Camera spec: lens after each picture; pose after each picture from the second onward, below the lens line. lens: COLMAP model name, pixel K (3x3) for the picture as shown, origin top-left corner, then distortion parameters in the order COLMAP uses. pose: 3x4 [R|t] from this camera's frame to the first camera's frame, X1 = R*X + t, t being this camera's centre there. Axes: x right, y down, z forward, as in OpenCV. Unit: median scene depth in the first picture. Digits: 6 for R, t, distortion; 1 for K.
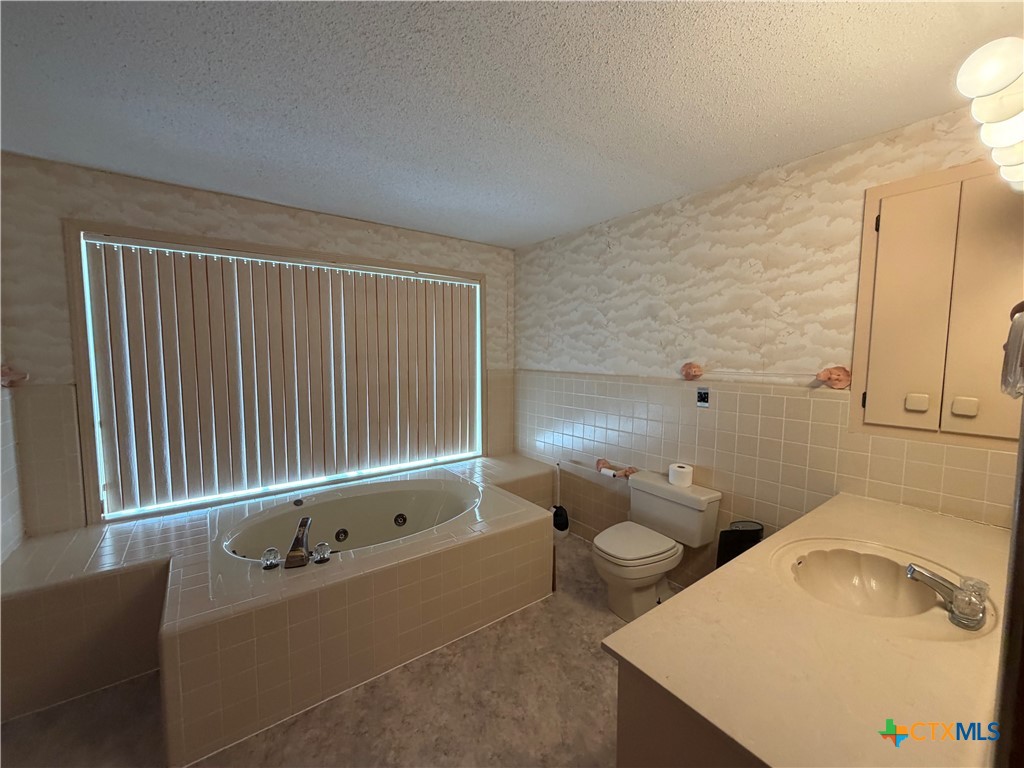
lens RADIAL K [[408.9, 0, 512.6], [0, 408.9, 384.8], [0, 0, 1]] dist [0.002870, -0.000215]
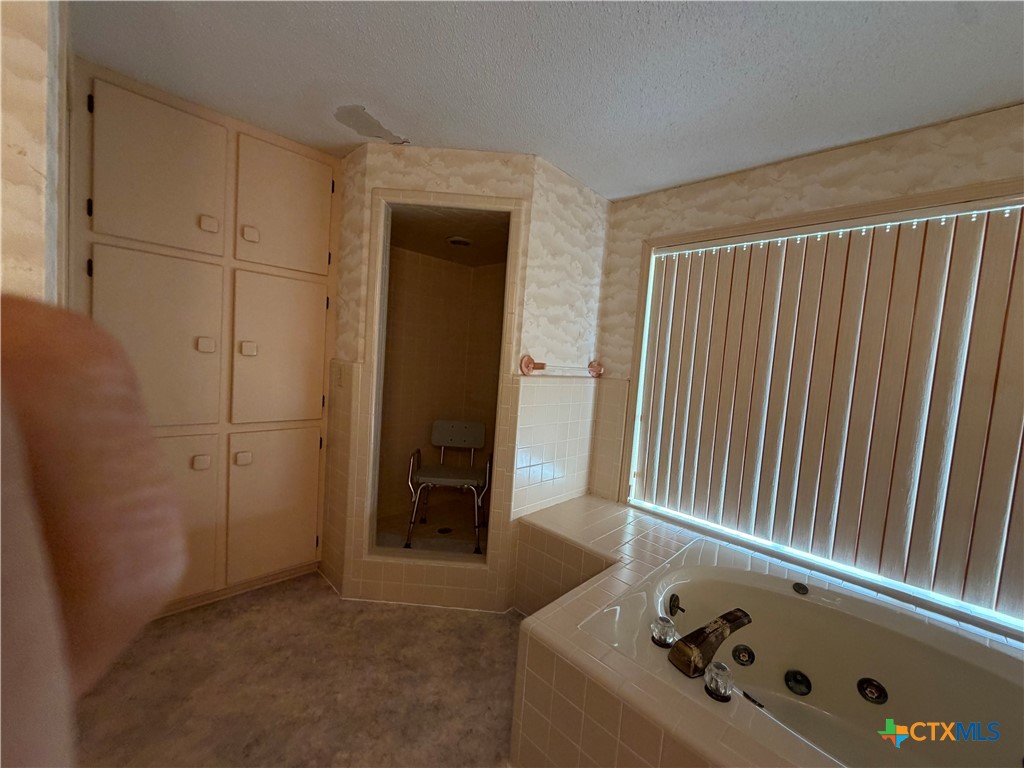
lens RADIAL K [[408.9, 0, 511.0], [0, 408.9, 384.6], [0, 0, 1]] dist [0.002870, -0.000215]
pose [[0.147383, 0.070977, -0.986530, 0.033469], [-0.148247, 0.987740, 0.048917, 0.002830], [0.977906, 0.139040, 0.156098, 0.426571]]
